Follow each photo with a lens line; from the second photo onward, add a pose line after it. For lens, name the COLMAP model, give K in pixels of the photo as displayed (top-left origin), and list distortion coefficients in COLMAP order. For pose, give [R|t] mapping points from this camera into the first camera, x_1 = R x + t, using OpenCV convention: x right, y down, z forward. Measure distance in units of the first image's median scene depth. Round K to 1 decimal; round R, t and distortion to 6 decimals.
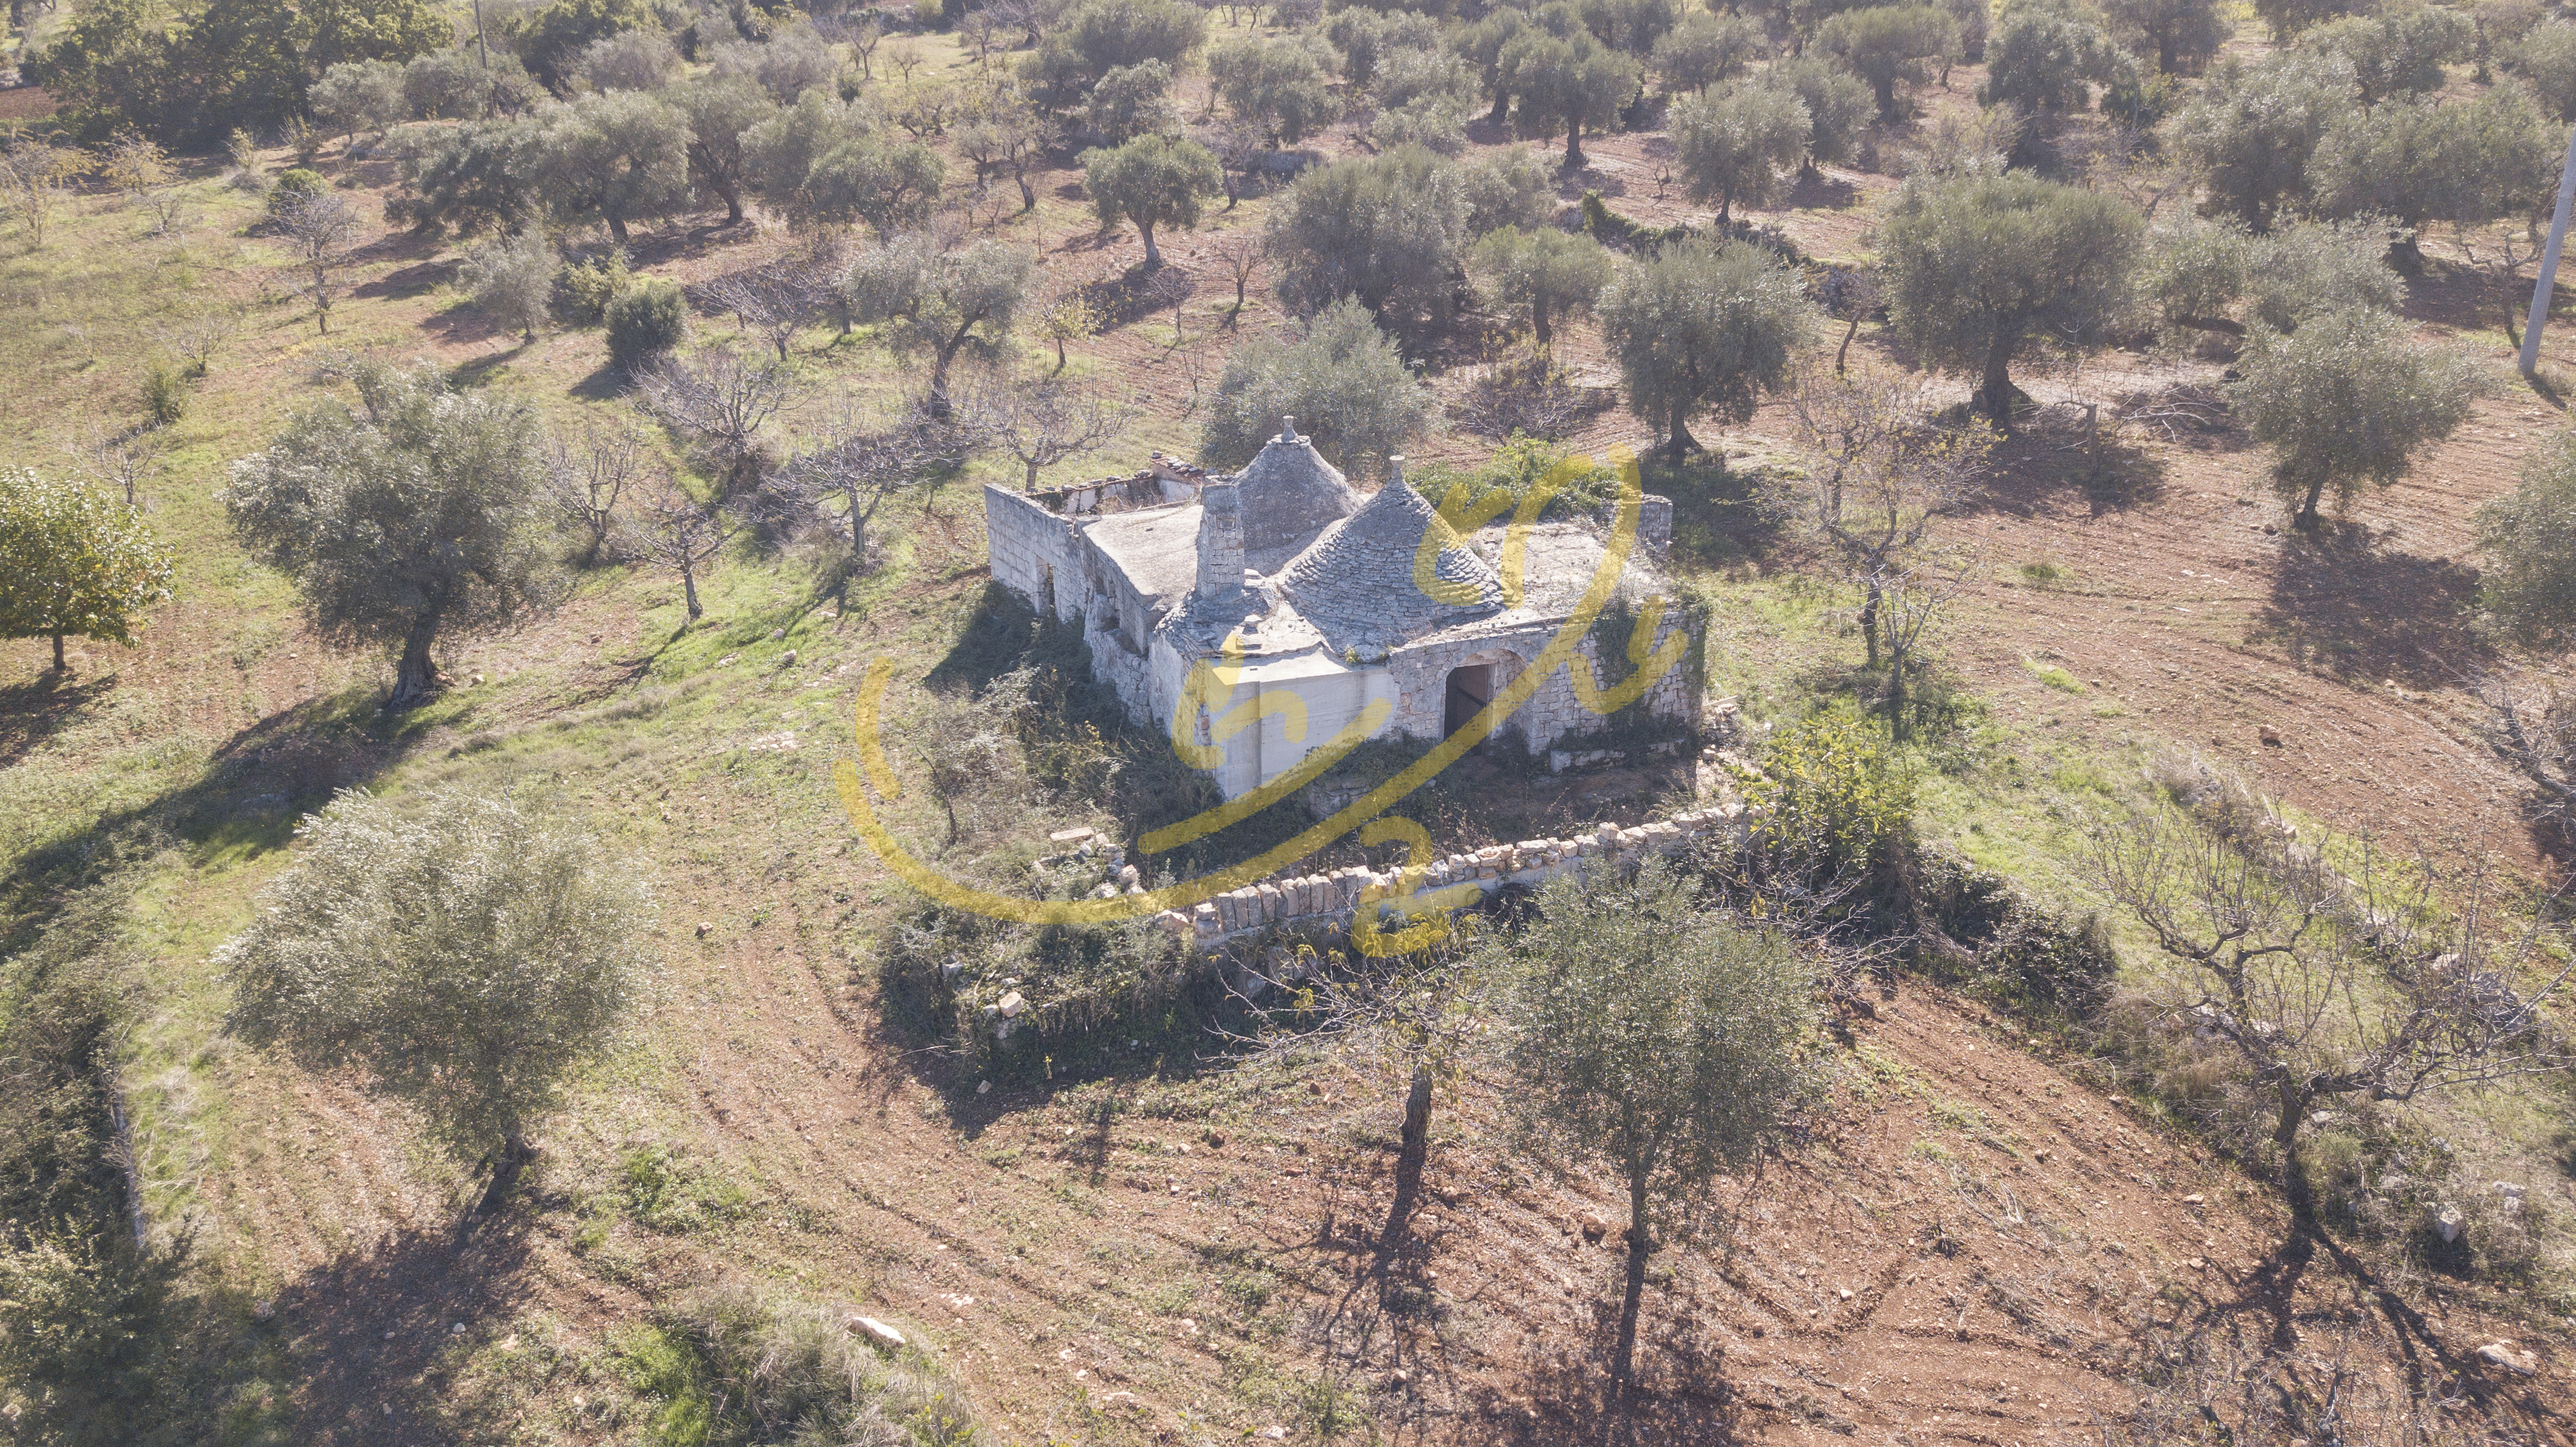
lens RADIAL K [[2024.4, 0, 1294.4], [0, 2024.4, 675.6], [0, 0, 1]] dist [-0.004180, -0.006629]
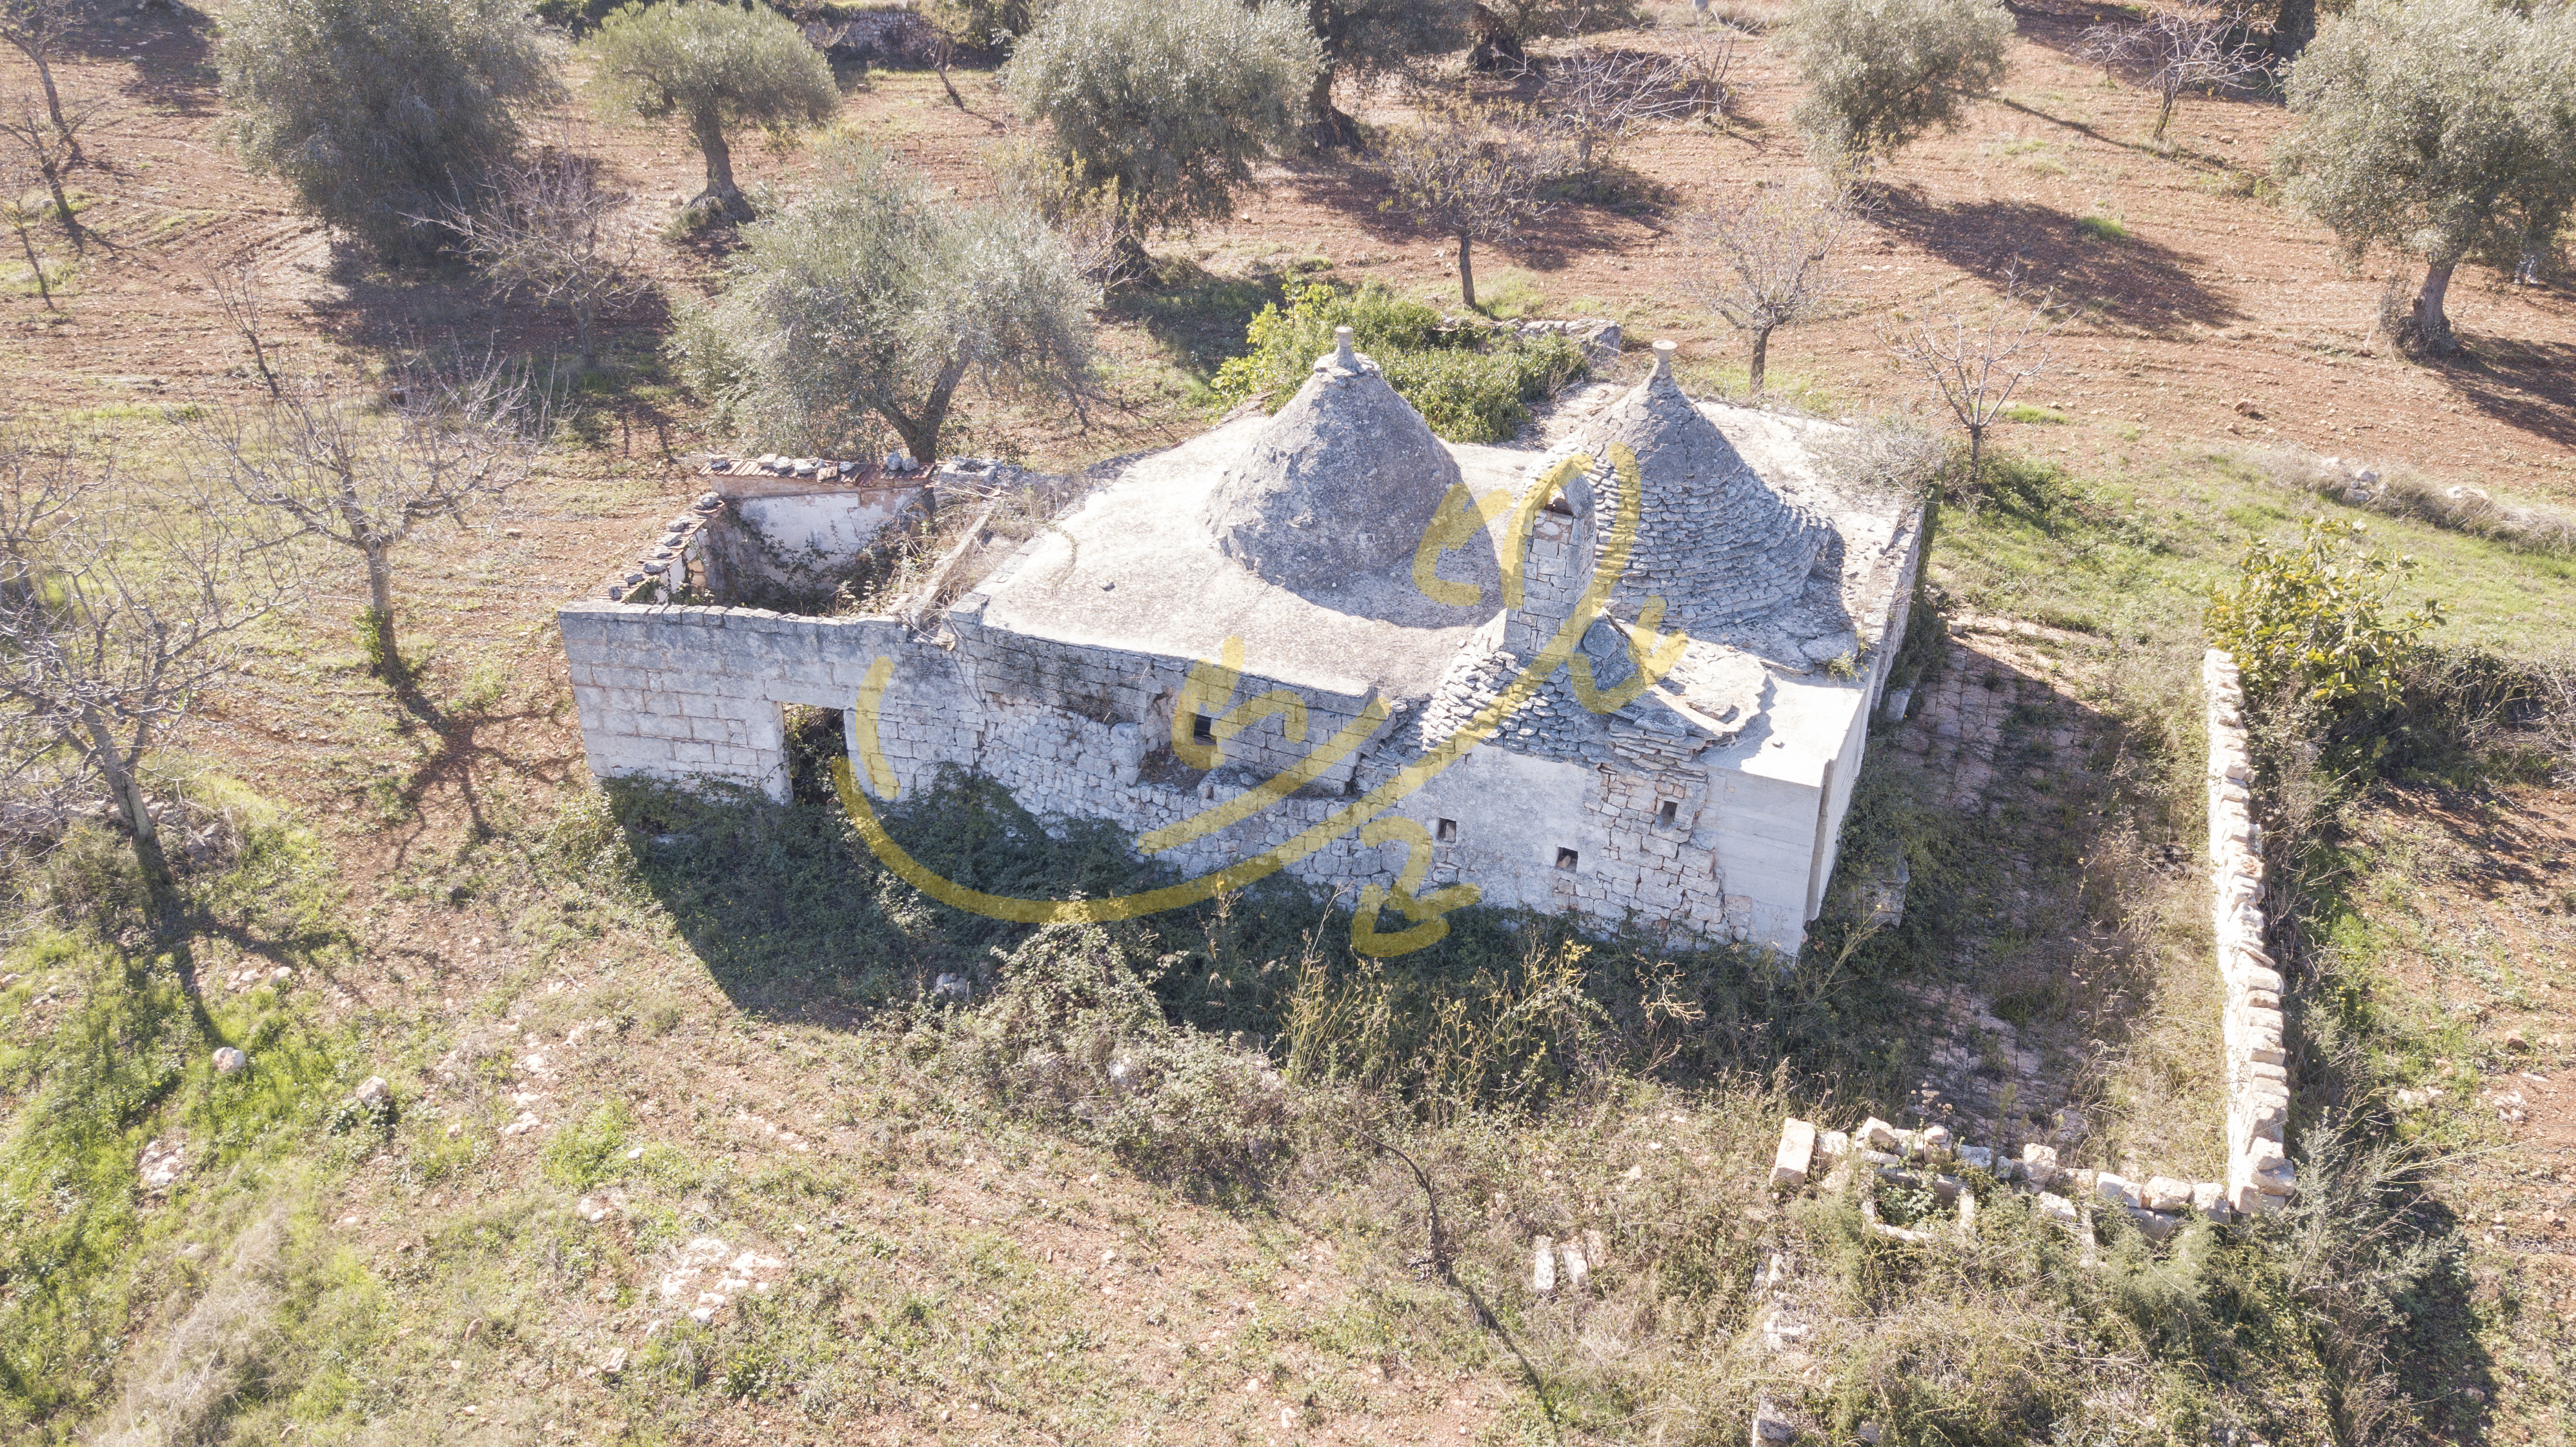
lens RADIAL K [[1990.6, 0, 1295.2], [0, 1990.6, 721.5], [0, 0, 1]] dist [0.002144, 0.003190]
pose [[0.662868, -0.367449, 0.652370, -0.439274], [0.261285, 0.930043, 0.258360, -0.177027], [-0.701667, -0.000804, 0.712505, 0.606005]]
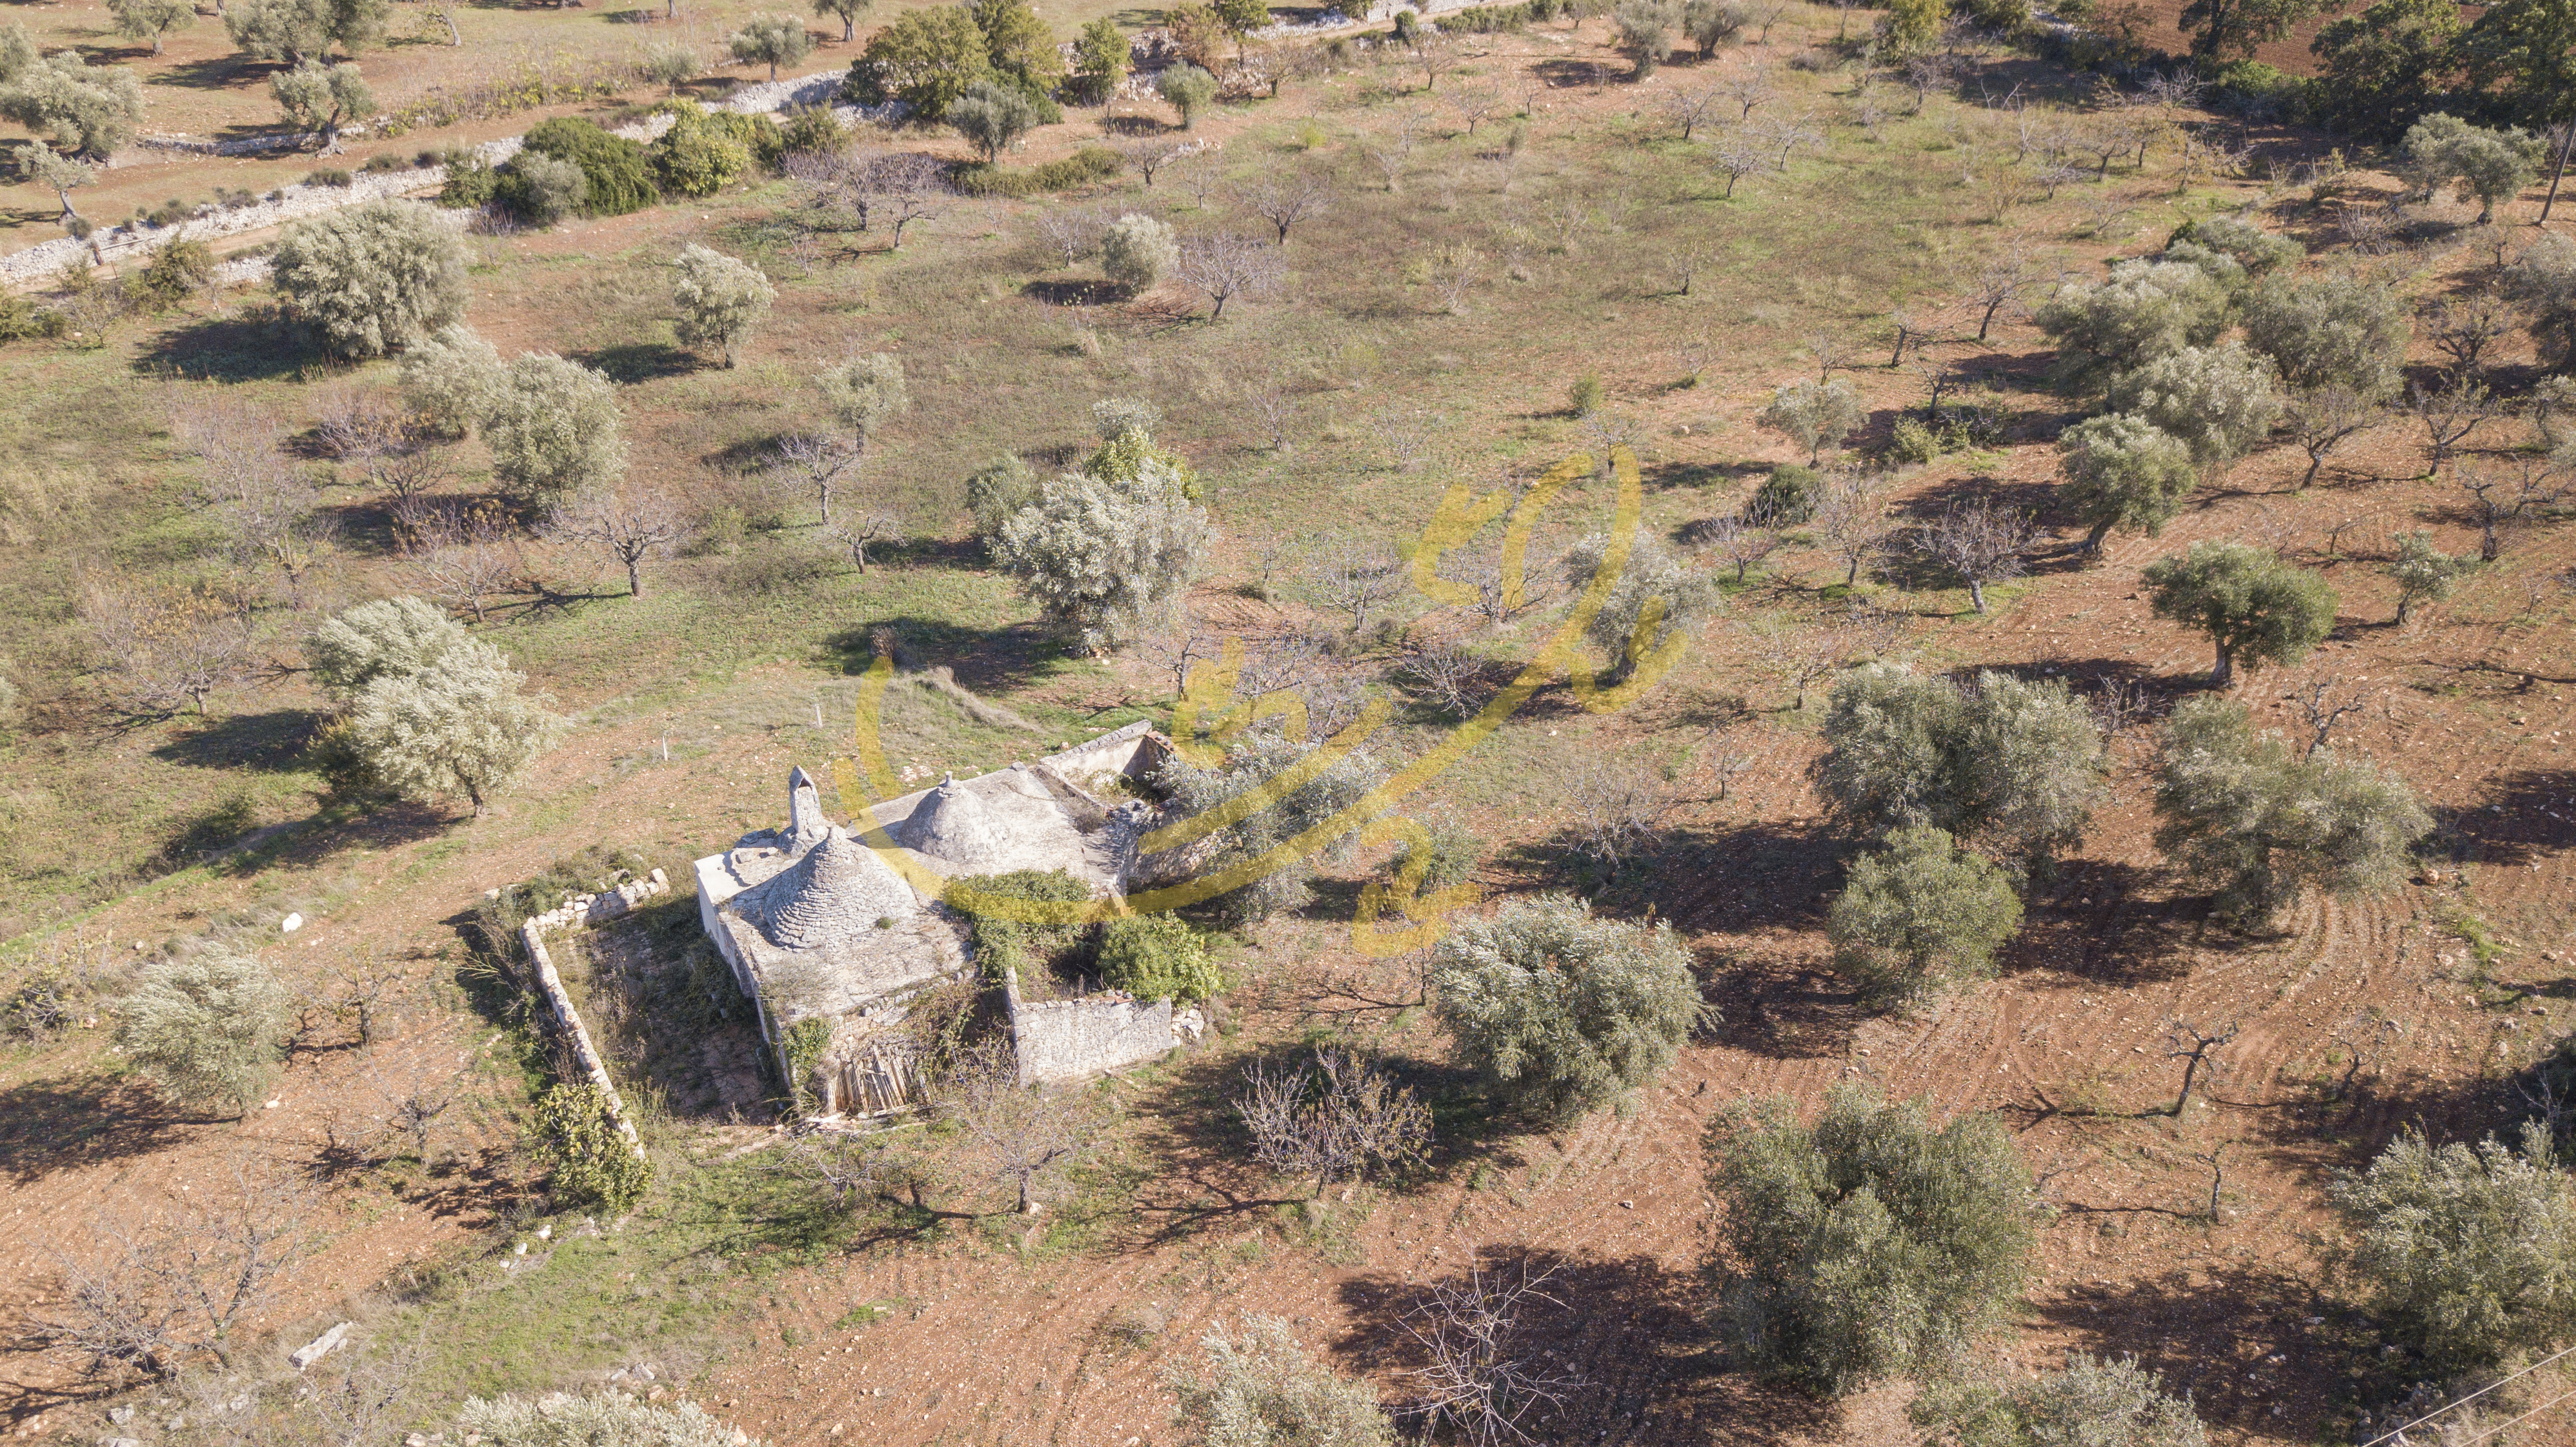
lens RADIAL K [[1990.6, 0, 1295.2], [0, 1990.6, 721.5], [0, 0, 1]] dist [0.002144, 0.003190]
pose [[0.184094, 0.514354, -0.837586, 1.183742], [-0.356323, 0.829107, 0.430831, -0.841923], [0.916048, 0.219138, 0.335909, 0.765571]]
